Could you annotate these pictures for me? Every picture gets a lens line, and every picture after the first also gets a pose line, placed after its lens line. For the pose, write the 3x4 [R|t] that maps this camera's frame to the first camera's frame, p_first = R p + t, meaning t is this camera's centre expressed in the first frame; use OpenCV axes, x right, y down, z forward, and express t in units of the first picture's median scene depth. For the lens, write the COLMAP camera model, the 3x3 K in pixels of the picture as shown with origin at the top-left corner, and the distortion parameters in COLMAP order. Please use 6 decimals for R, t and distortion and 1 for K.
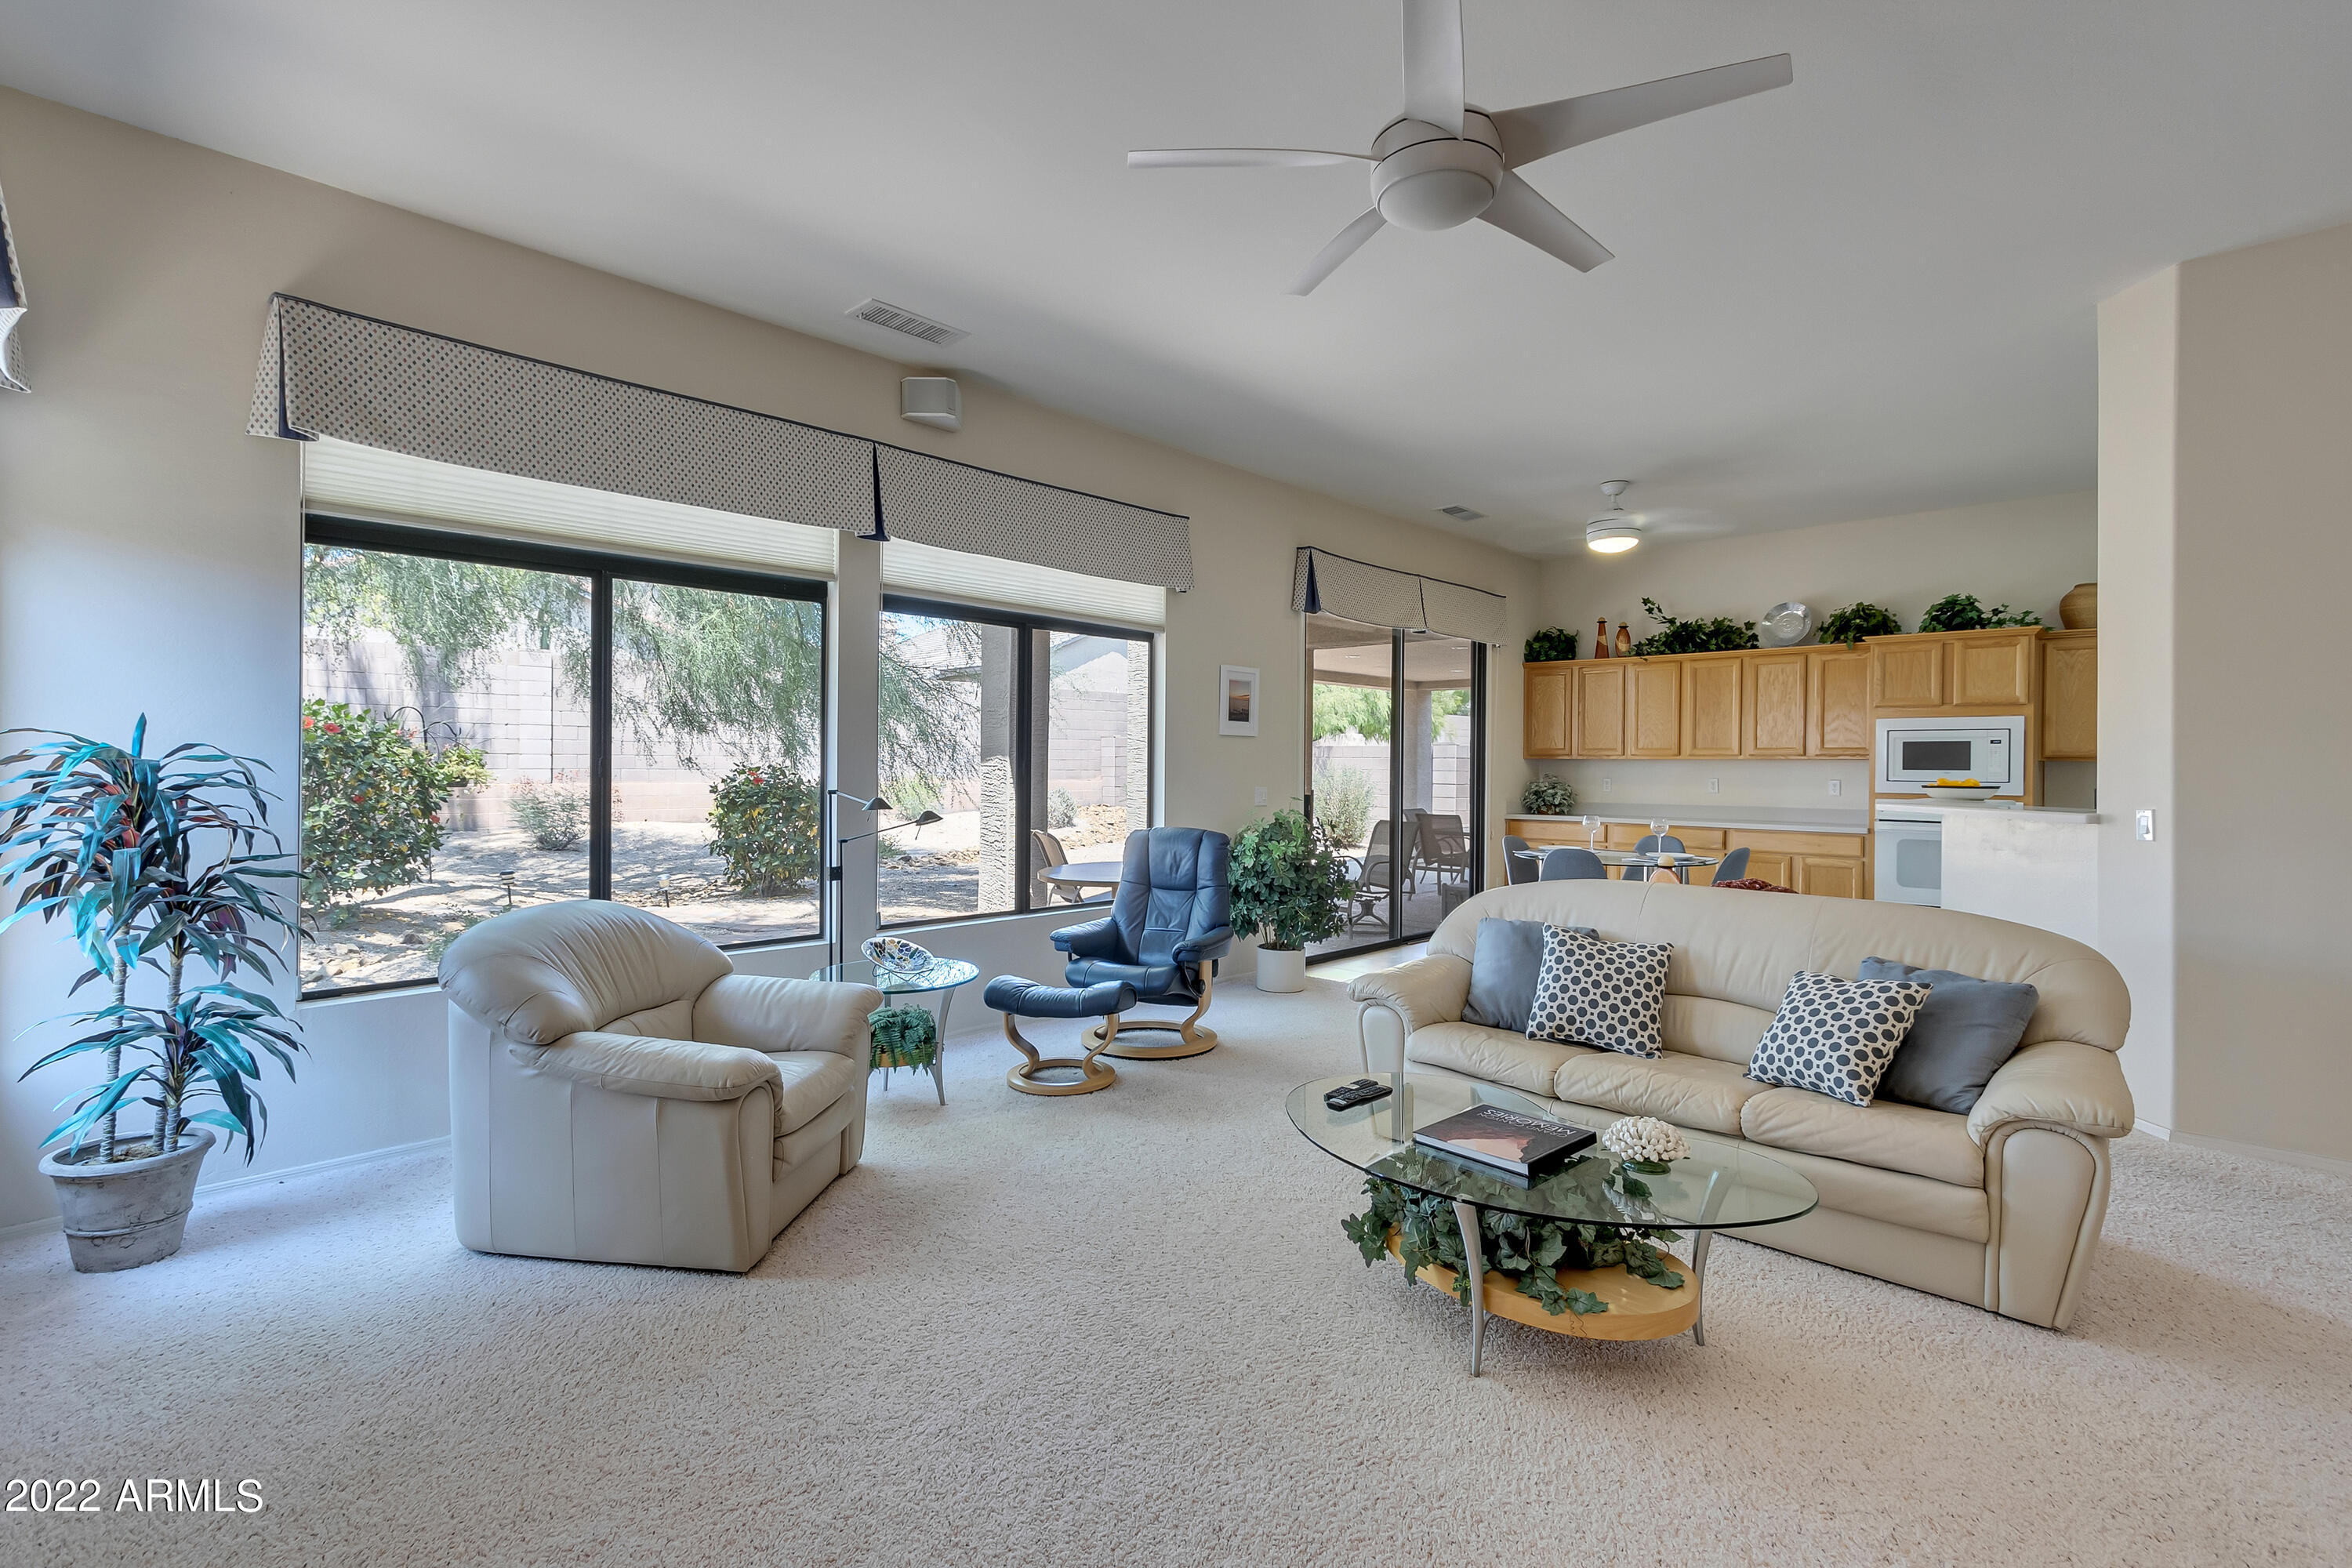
lens RADIAL K [[1102.4, 0, 1176.1], [0, 1102.4, 769.4], [0, 0, 1]] dist [0.001697, -0.000024]
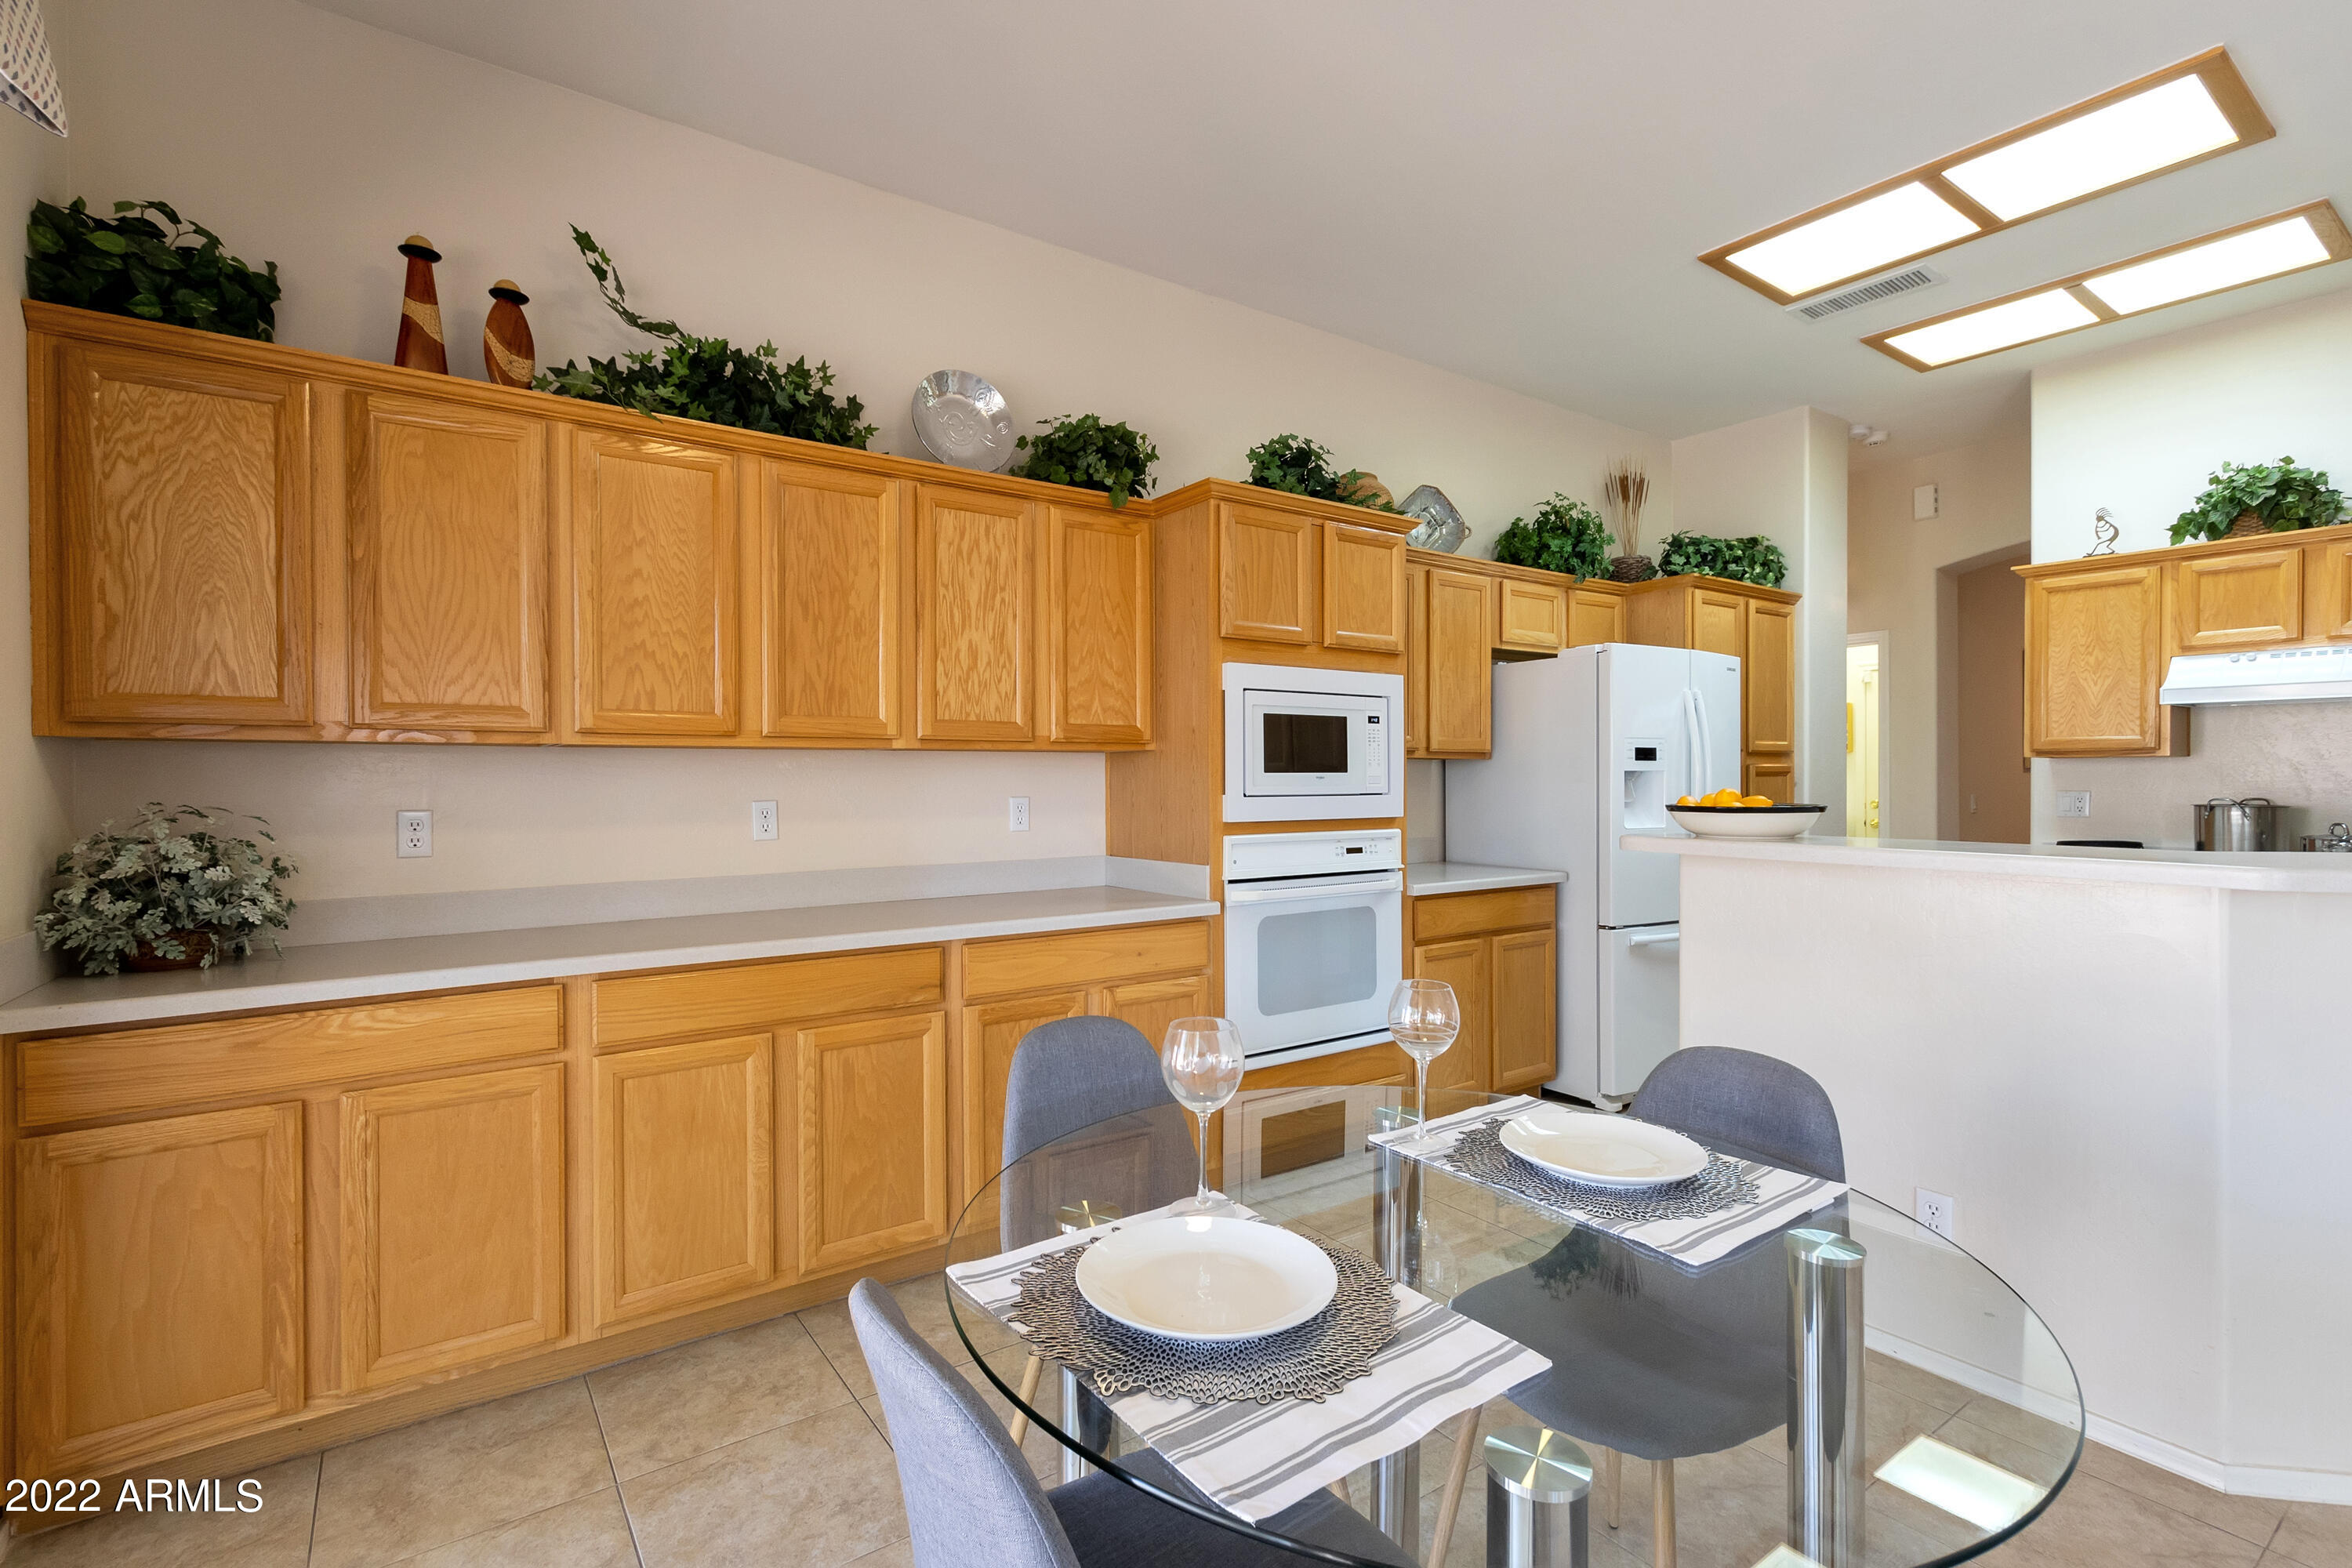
lens RADIAL K [[1102.4, 0, 1176.1], [0, 1102.4, 769.4], [0, 0, 1]] dist [0.001697, -0.000024]
pose [[0.188610, -0.001653, 0.982051, 0.165697], [0.006209, 0.999981, 0.000491, -0.001661], [-0.982033, 0.006005, 0.188616, 0.857002]]
